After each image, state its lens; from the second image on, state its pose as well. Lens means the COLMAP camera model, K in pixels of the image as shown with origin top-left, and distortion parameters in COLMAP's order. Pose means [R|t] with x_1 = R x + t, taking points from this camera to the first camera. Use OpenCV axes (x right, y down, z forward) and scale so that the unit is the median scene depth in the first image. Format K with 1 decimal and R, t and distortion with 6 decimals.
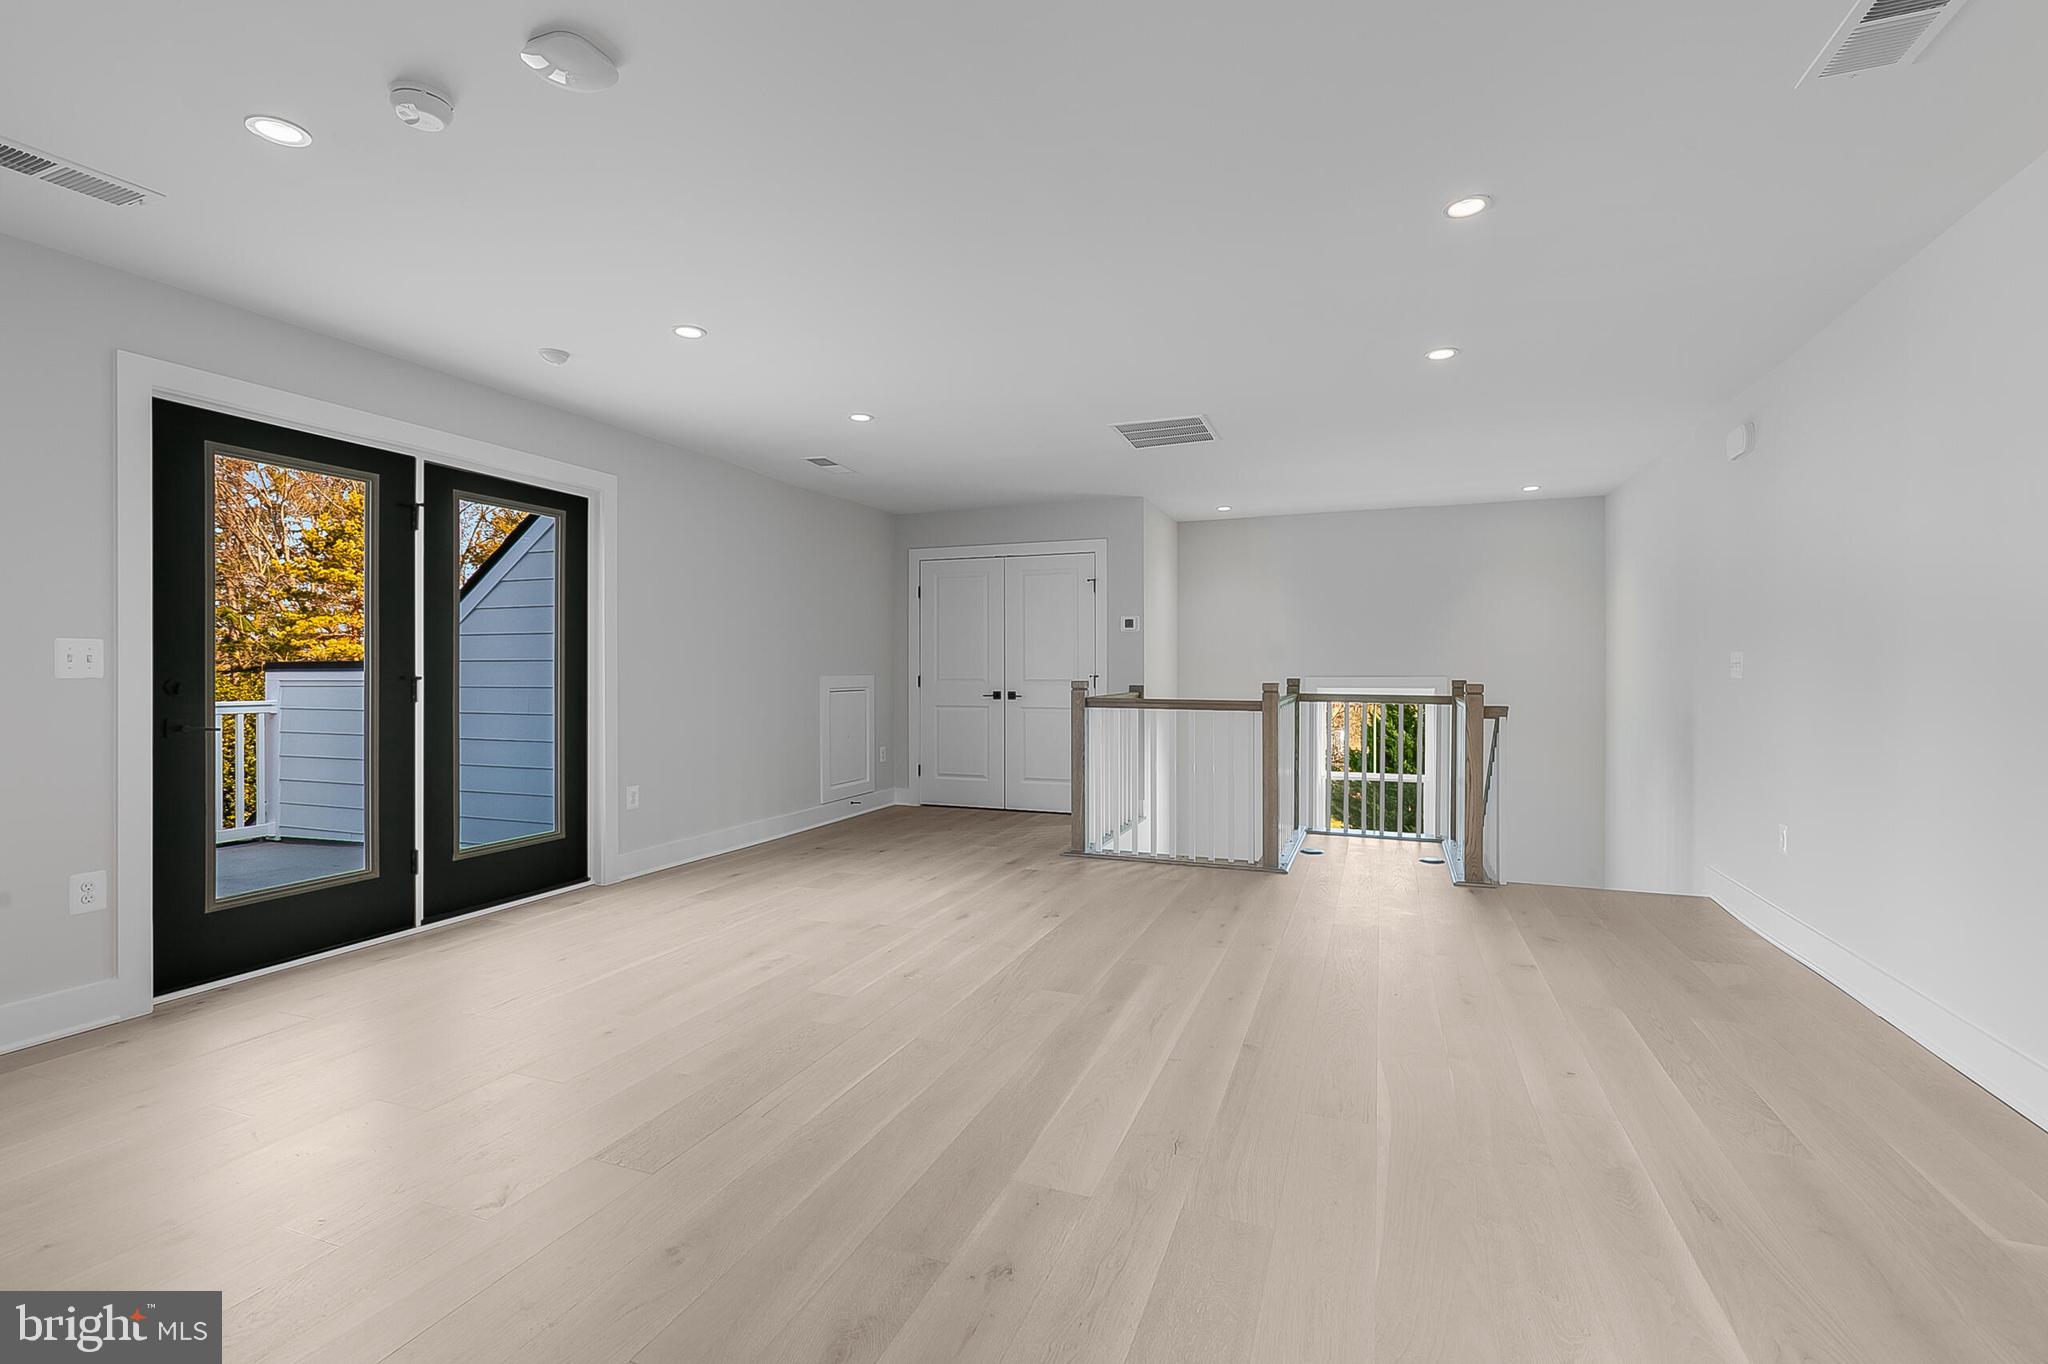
lens RADIAL K [[921.2, 0, 1015.5], [0, 921.2, 682.7], [0, 0, 1]] dist [0.006063, -0.001933]
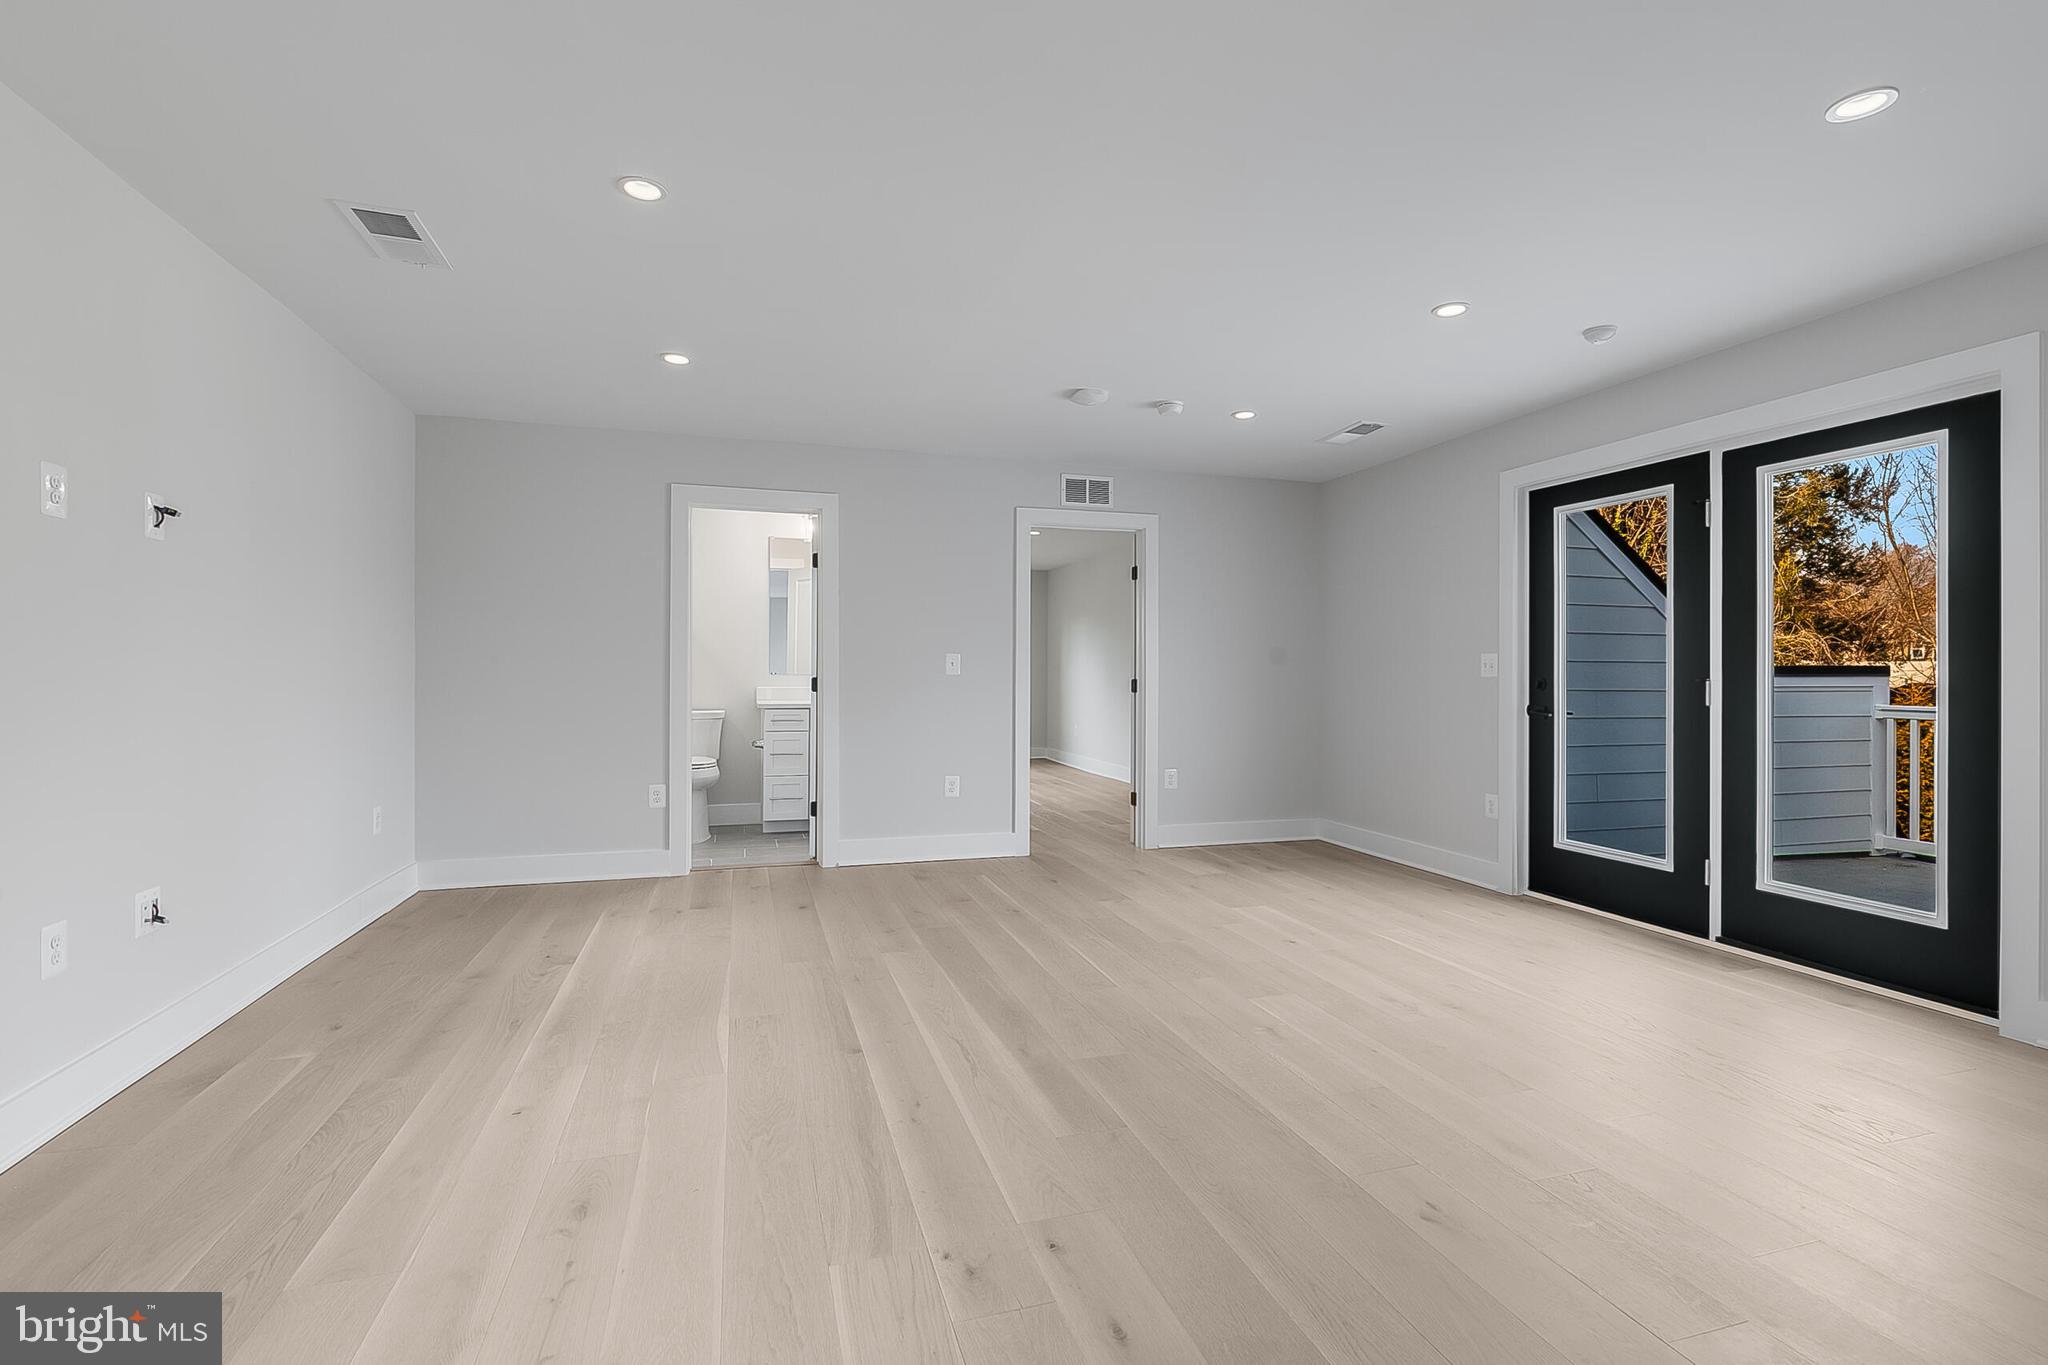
lens RADIAL K [[921.2, 0, 1029.5], [0, 921.2, 679.0], [0, 0, 1]] dist [0.006063, -0.001933]
pose [[-0.774920, 0.001153, -0.632059, 0.661297], [-0.012640, 0.999770, 0.017321, -0.018609], [0.631933, 0.021411, -0.774727, 1.693946]]
